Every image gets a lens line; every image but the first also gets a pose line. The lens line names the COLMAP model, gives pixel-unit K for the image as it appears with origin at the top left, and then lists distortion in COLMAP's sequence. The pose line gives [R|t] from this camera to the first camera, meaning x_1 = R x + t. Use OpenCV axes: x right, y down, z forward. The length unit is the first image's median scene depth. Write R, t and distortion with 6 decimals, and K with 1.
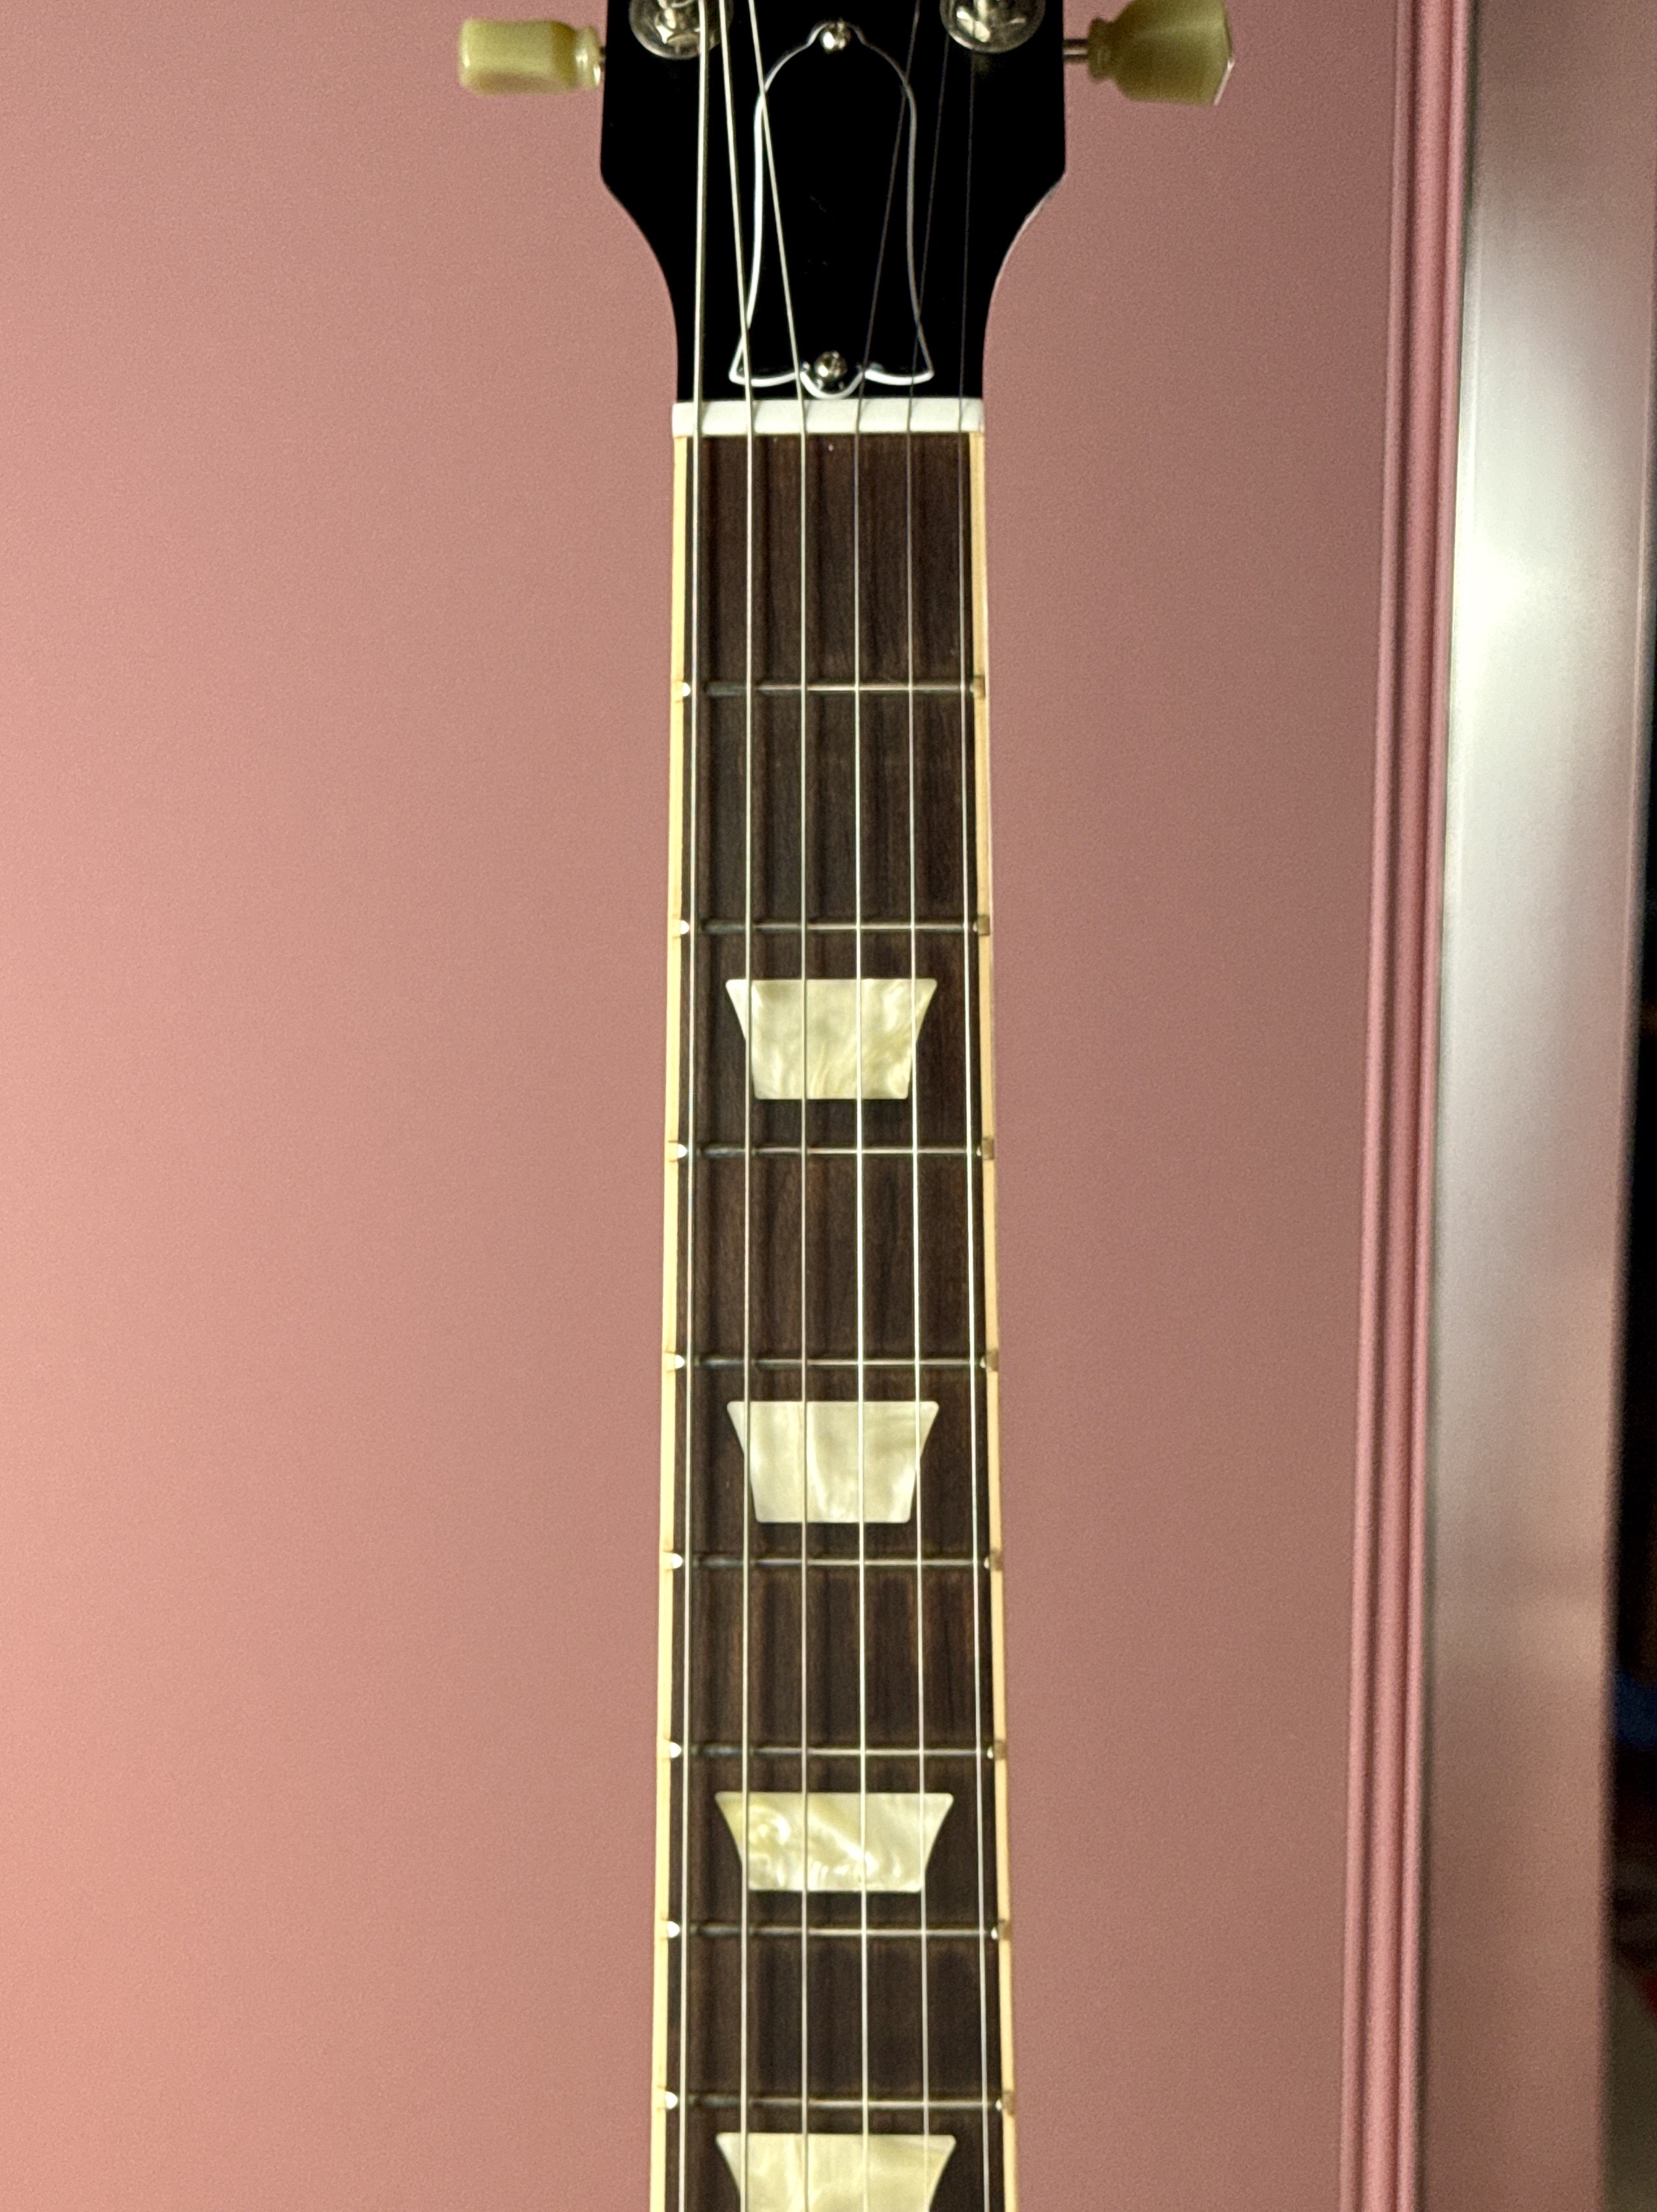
lens RADIAL K [[3068.6, 0, 828.5], [0, 3068.6, 1106.0], [0, 0, 1]] dist [0.107222, -0.113328]
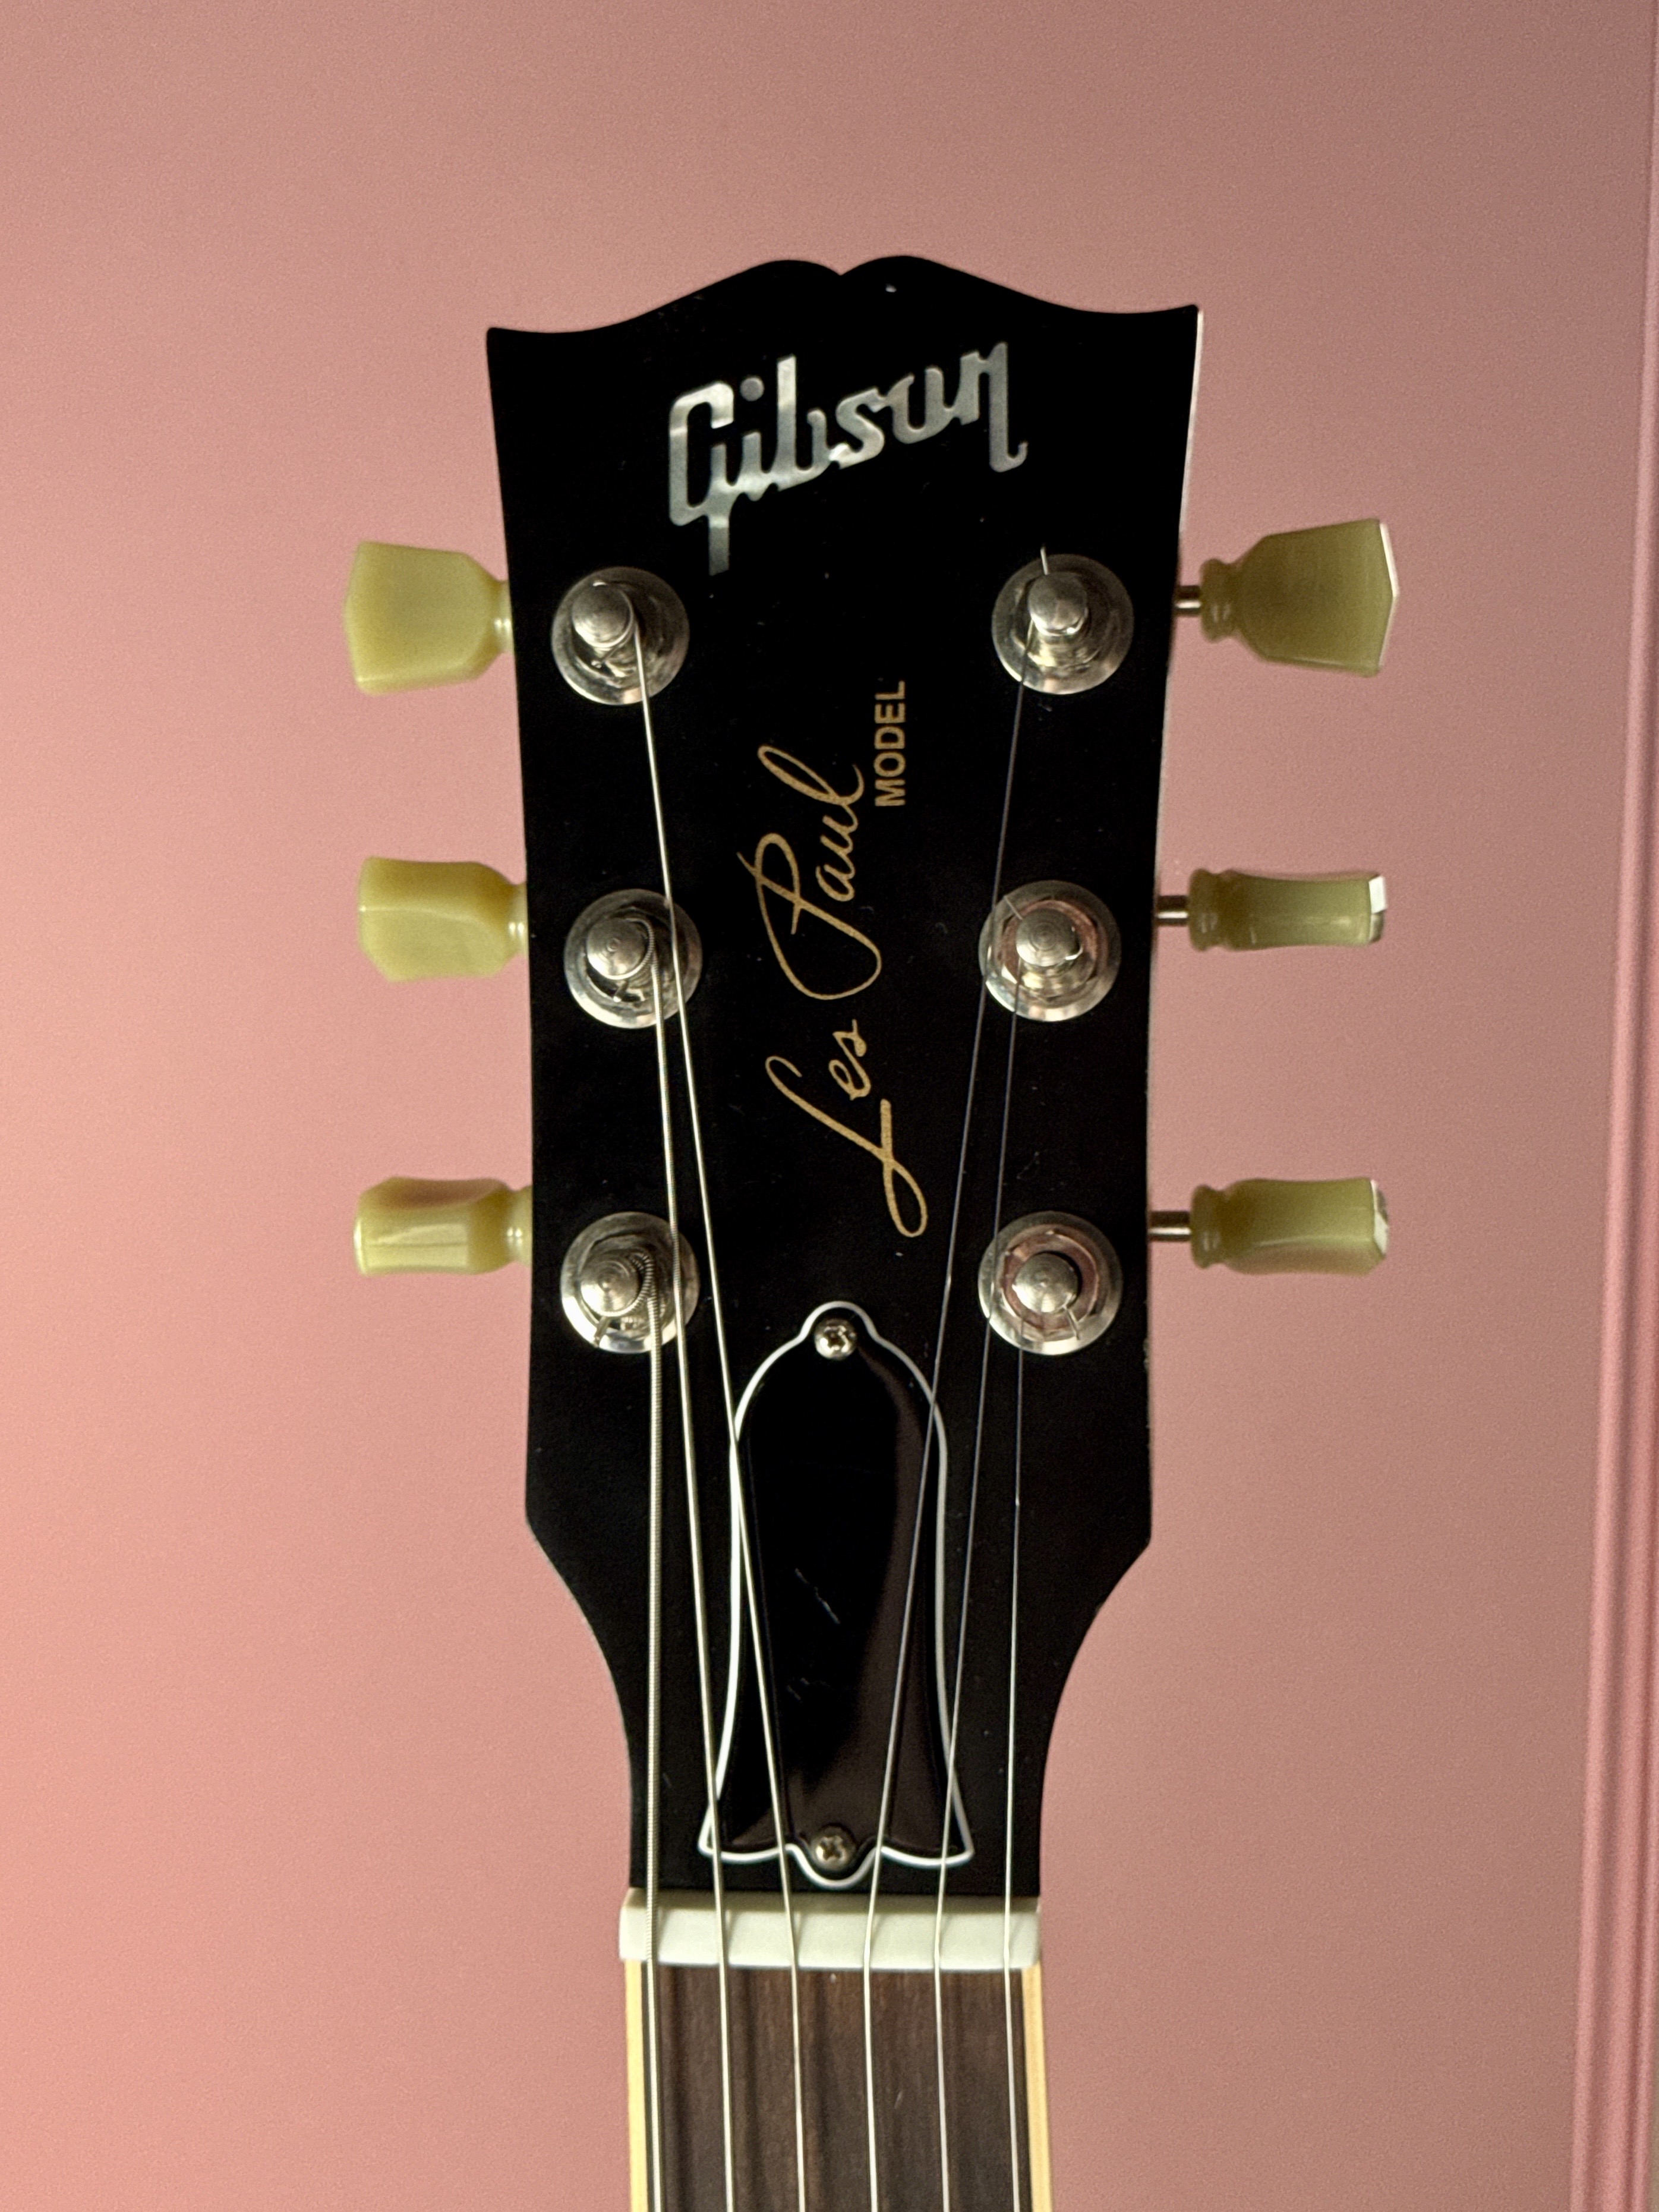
lens RADIAL K [[3068.5, 0, 829.5], [0, 3068.5, 1106.0], [0, 0, 1]] dist [0.107222, -0.113328]
pose [[0.999261, -0.007607, -0.037682, 0.029173], [0.018470, 0.954678, 0.297066, -0.626822], [0.033714, -0.297543, 0.954113, 0.348776]]
